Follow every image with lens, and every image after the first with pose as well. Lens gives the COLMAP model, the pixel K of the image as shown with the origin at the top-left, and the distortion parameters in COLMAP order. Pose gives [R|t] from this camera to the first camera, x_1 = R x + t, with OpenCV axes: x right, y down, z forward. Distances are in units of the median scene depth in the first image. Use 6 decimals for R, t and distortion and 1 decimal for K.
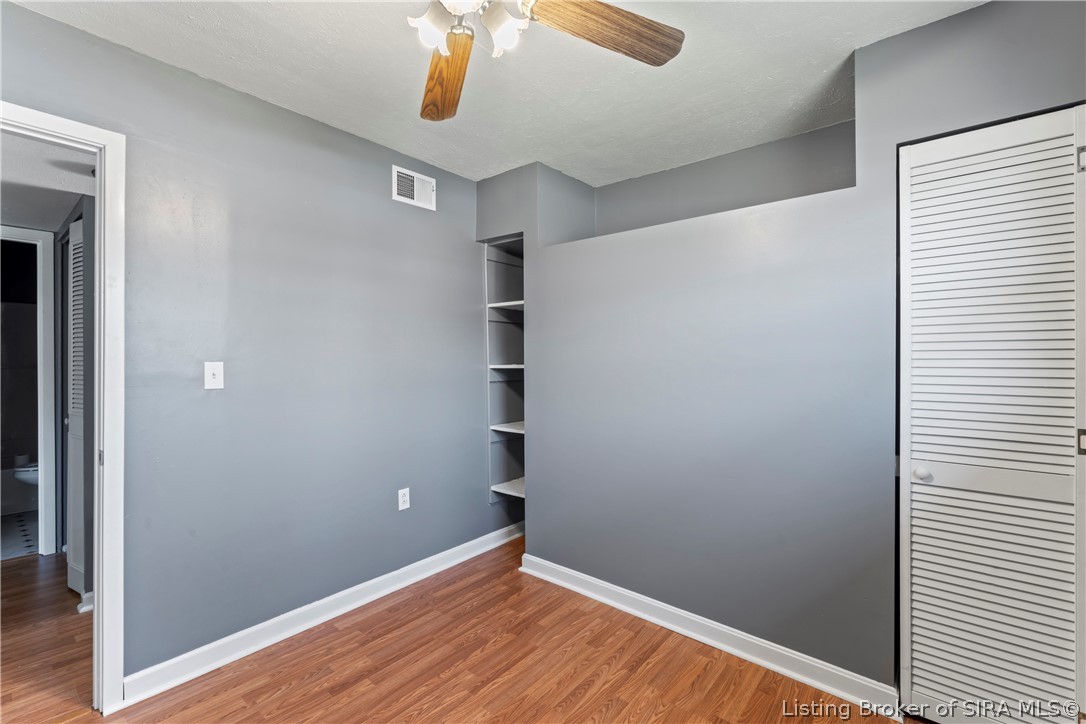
lens RADIAL K [[495.4, 0, 547.0], [0, 495.4, 358.9], [0, 0, 1]] dist [0.003410, -0.000466]
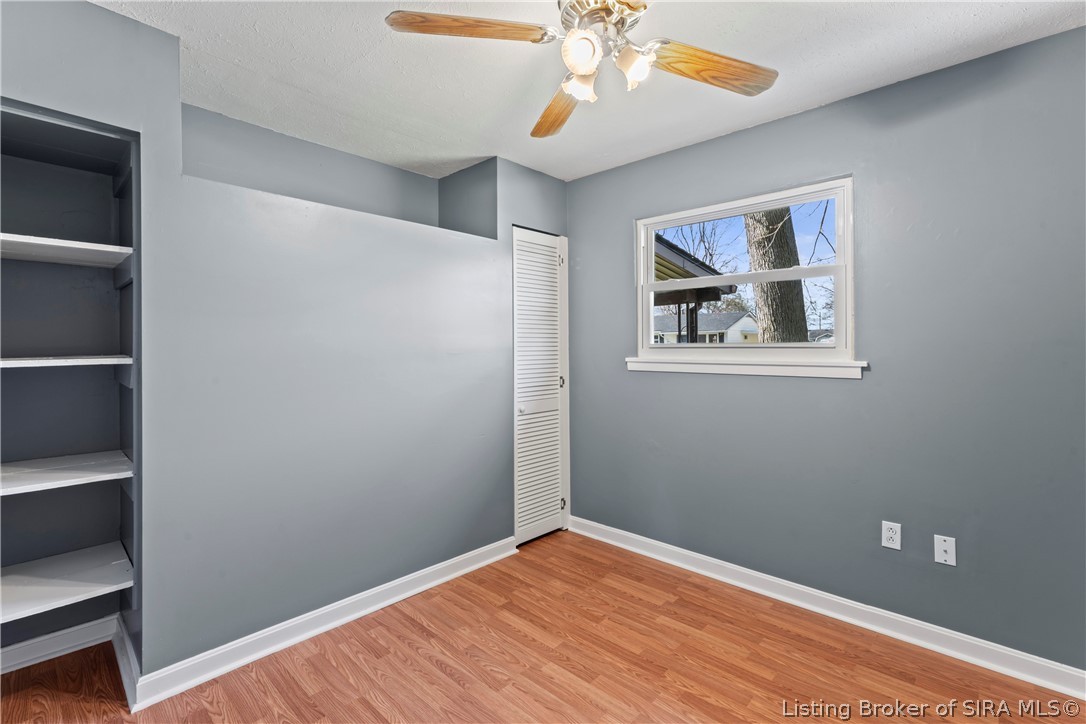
lens RADIAL K [[495.4, 0, 543.2], [0, 495.4, 352.0], [0, 0, 1]] dist [0.003410, -0.000466]
pose [[0.037210, -0.005638, 0.999292, -0.883202], [0.012331, 0.999911, 0.005182, 0.010102], [-0.999231, 0.012130, 0.037276, 0.709398]]
